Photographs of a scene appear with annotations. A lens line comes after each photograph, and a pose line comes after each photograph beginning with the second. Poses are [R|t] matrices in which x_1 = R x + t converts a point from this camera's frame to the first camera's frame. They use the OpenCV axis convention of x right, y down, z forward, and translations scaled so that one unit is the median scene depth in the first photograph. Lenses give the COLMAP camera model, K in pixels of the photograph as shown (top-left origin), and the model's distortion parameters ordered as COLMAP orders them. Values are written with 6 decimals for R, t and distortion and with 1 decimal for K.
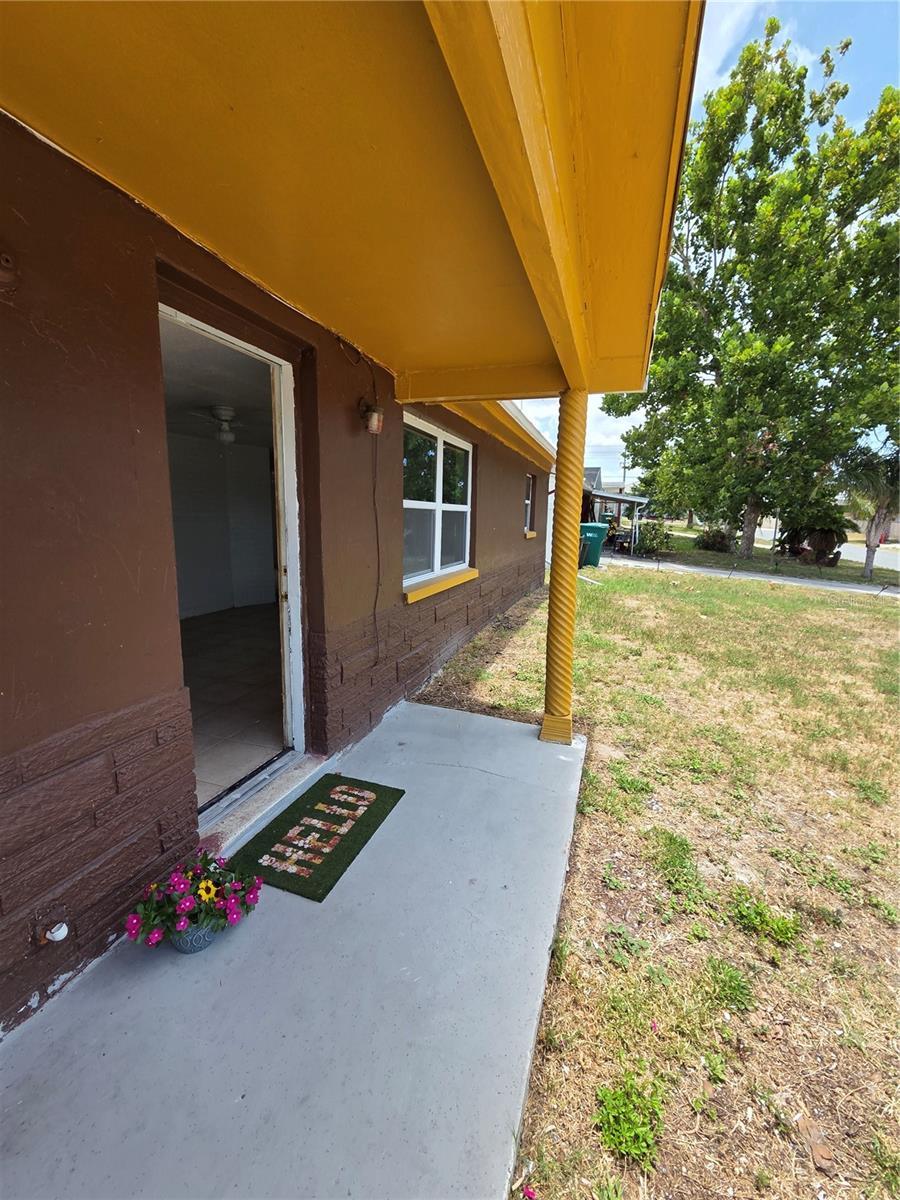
lens RADIAL K [[490.5, 0, 444.9], [0, 490.5, 595.0], [0, 0, 1]] dist [0.009233, -0.003114]
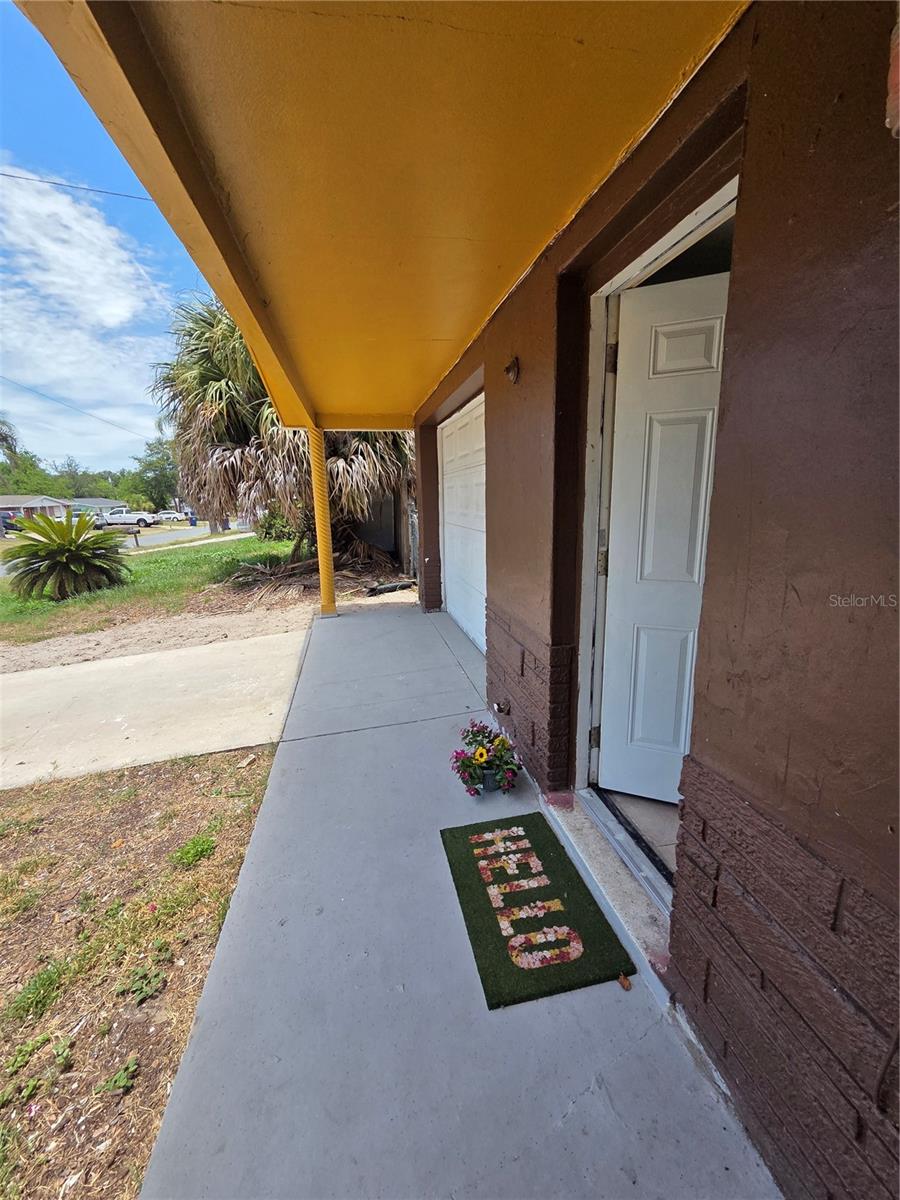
lens RADIAL K [[490.5, 0, 444.9], [0, 490.5, 595.0], [0, 0, 1]] dist [0.009233, -0.003114]
pose [[-0.866955, 0.109188, -0.486279, 0.201992], [-0.064553, 0.942886, 0.326800, -0.240355], [0.494188, 0.314712, -0.810391, 1.434763]]
